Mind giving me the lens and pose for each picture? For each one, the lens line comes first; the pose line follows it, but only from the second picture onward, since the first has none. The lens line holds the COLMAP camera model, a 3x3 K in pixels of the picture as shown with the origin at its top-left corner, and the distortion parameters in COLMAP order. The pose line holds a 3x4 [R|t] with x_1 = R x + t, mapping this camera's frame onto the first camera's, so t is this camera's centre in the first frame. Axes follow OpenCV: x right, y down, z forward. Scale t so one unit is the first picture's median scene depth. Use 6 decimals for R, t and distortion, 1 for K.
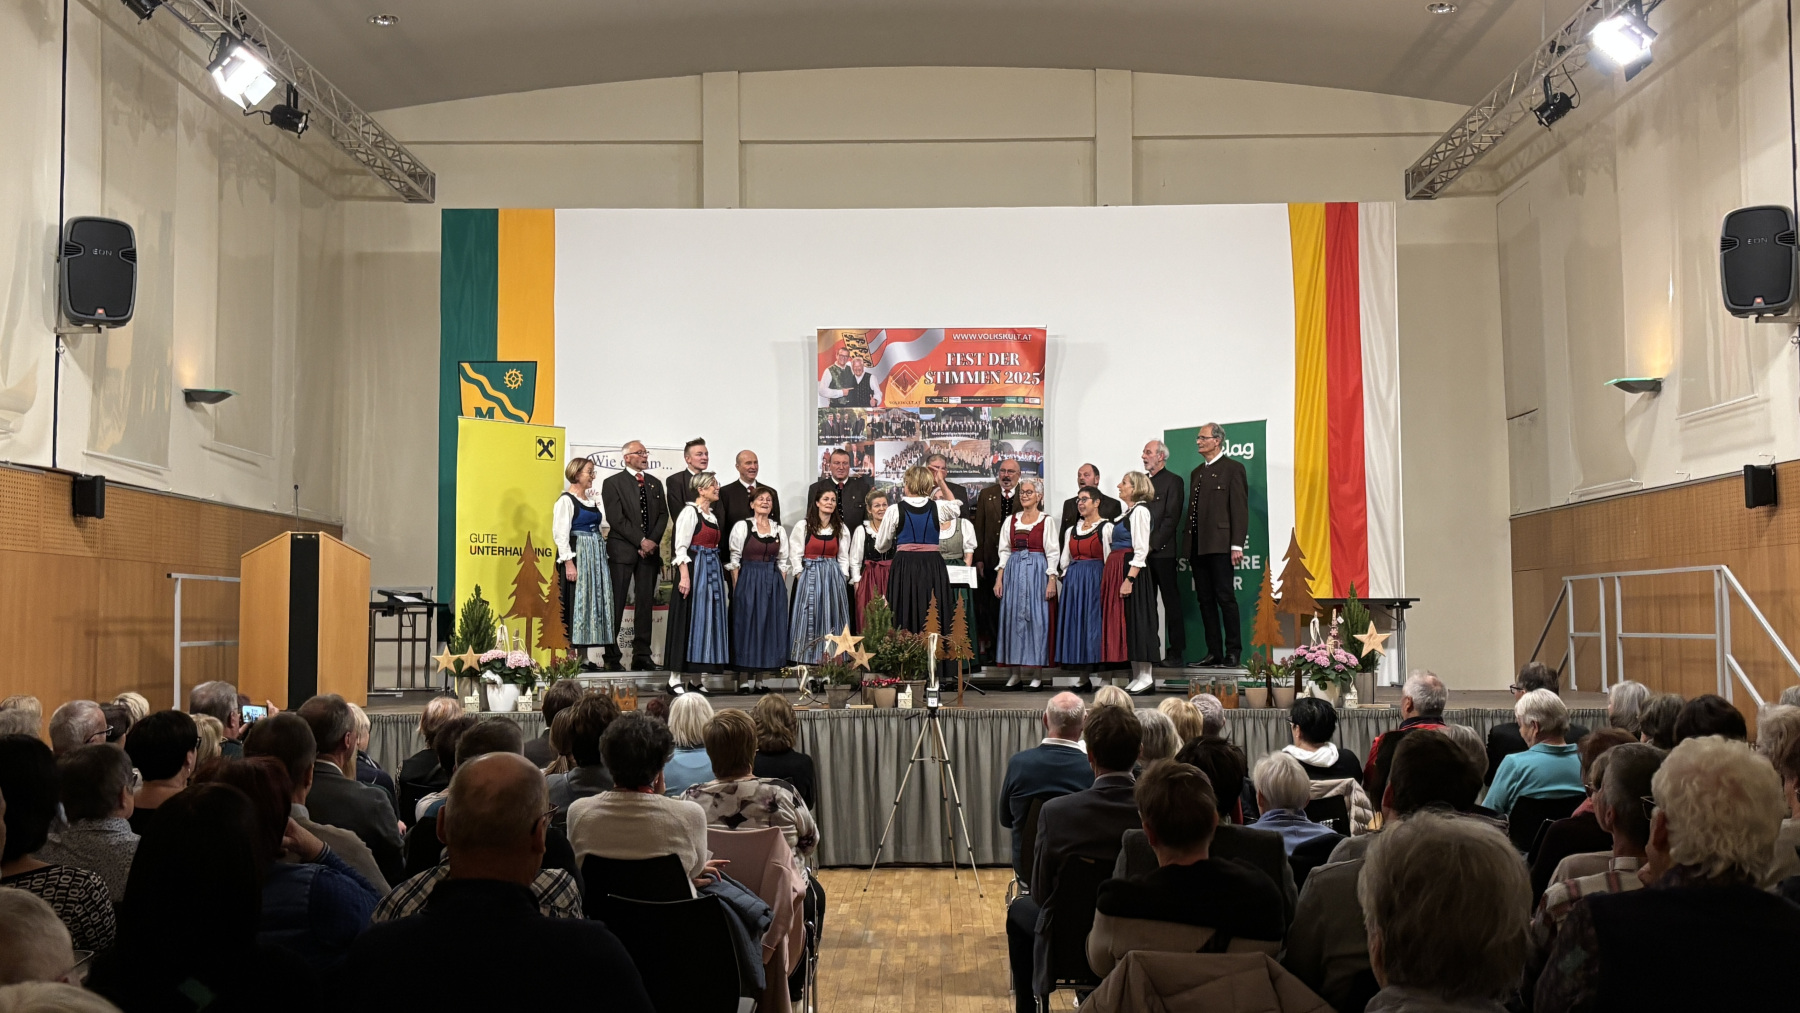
lens RADIAL K [[1800.8, 0, 907.5], [0, 1800.8, 496.8], [0, 0, 1]] dist [0.033080, 0.000000]
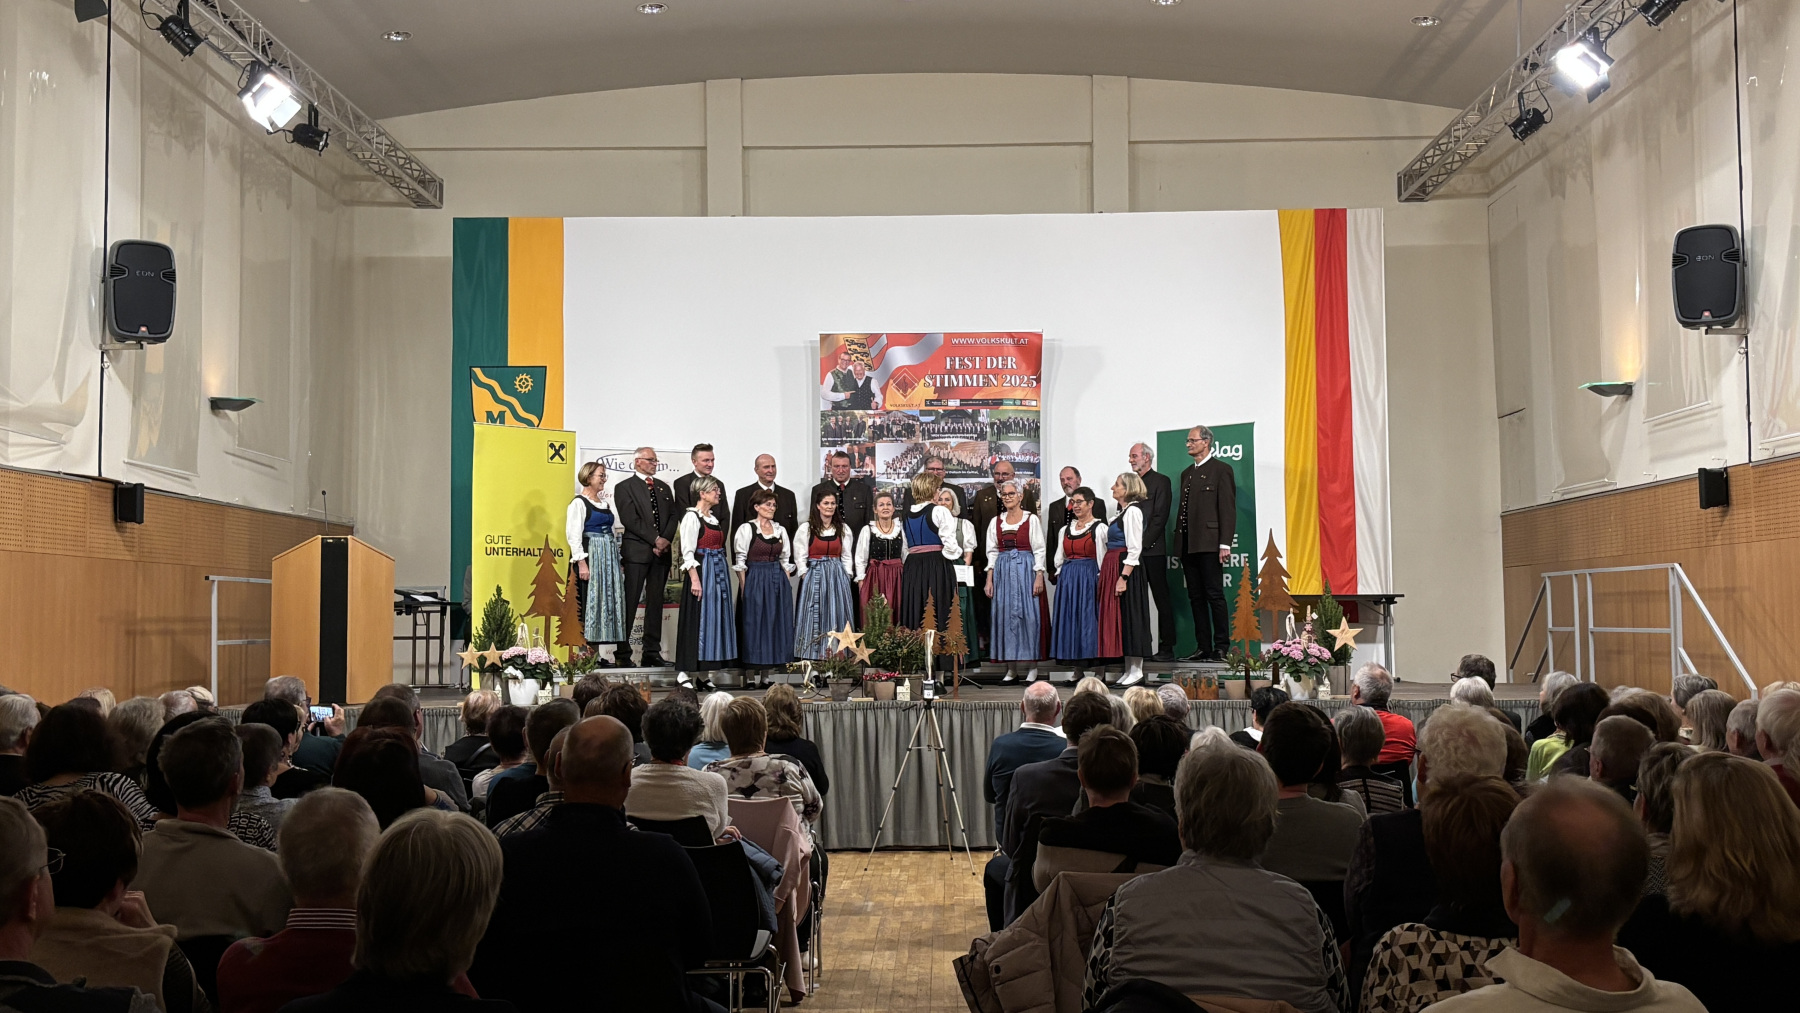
lens RADIAL K [[1945.7, 0, 920.6], [0, 1945.7, 476.8], [0, 0, 1]] dist [0.045552, 0.000000]
pose [[0.999994, -0.003125, 0.001700, 0.006159], [0.003130, 0.999990, -0.003197, -0.009193], [-0.001690, 0.003202, 0.999993, -0.125139]]
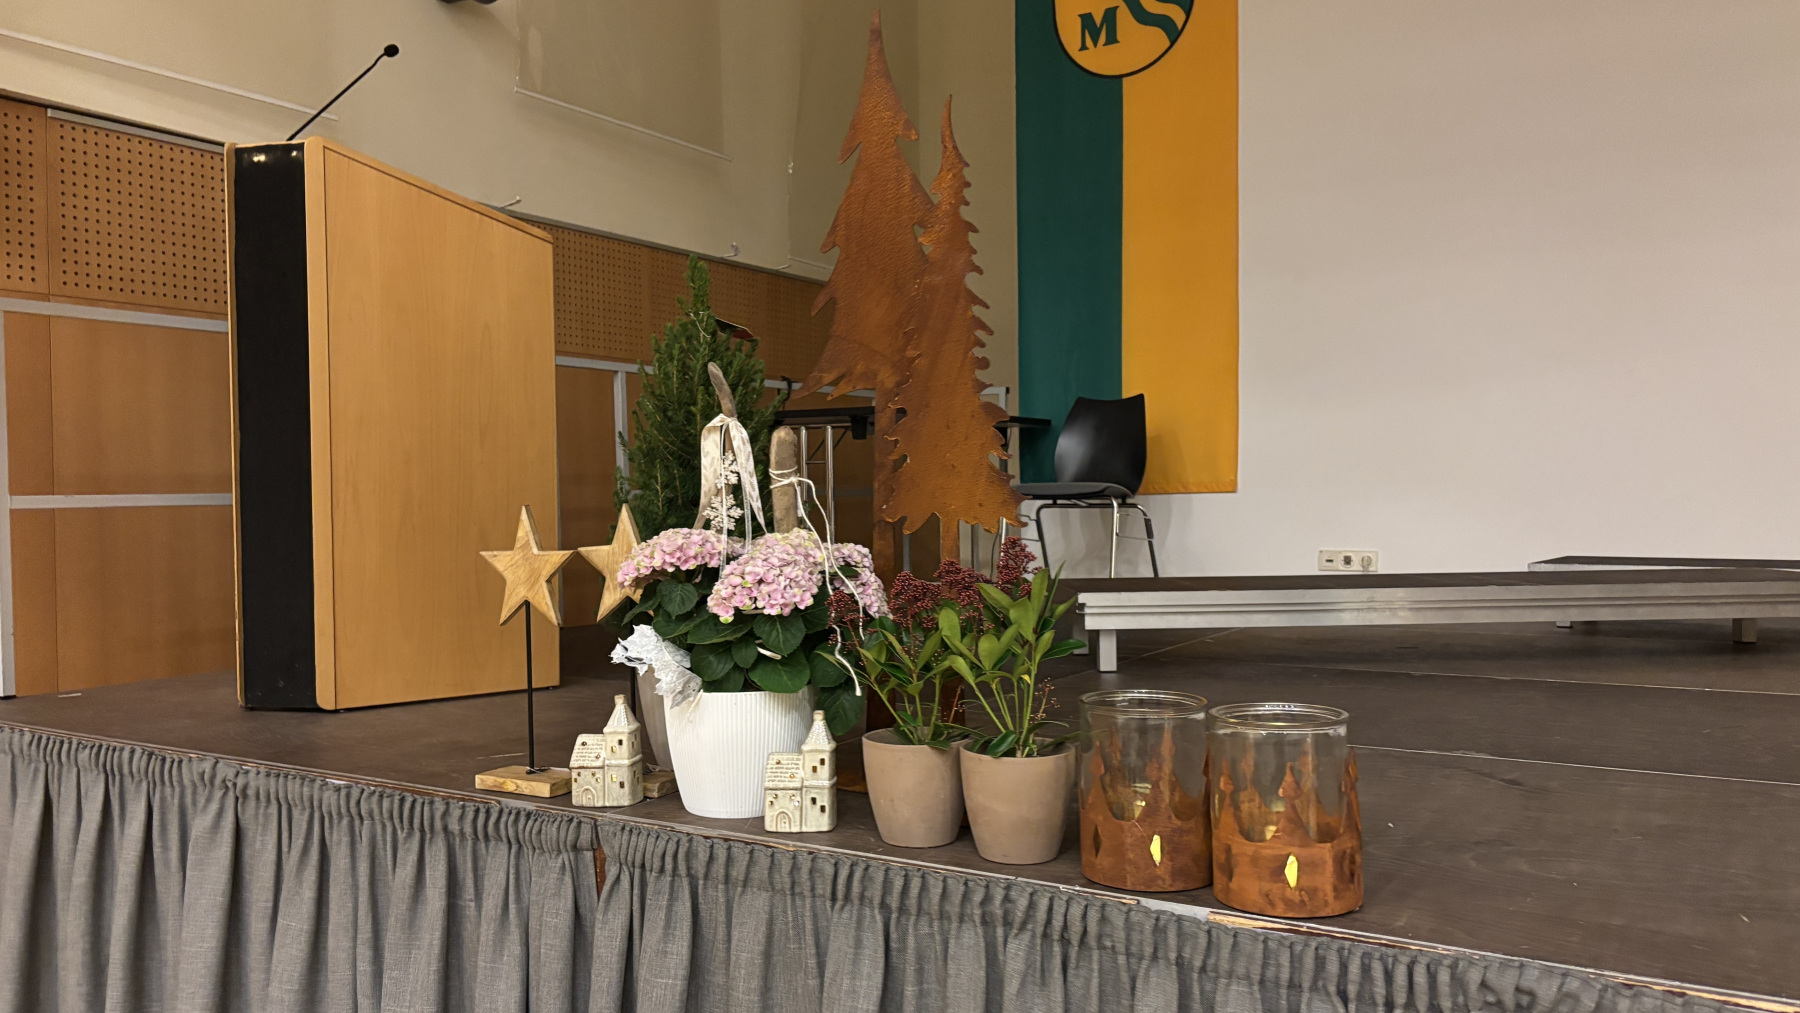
lens RADIAL K [[1385.3, 0, 896.7], [0, 1385.3, 501.9], [0, 0, 1]] dist [0.056318, -0.033551]
pose [[0.858871, -0.006136, -0.512154, -0.104539], [0.048826, 0.996355, 0.069943, 0.060988], [0.509859, -0.085078, 0.856041, 0.744856]]
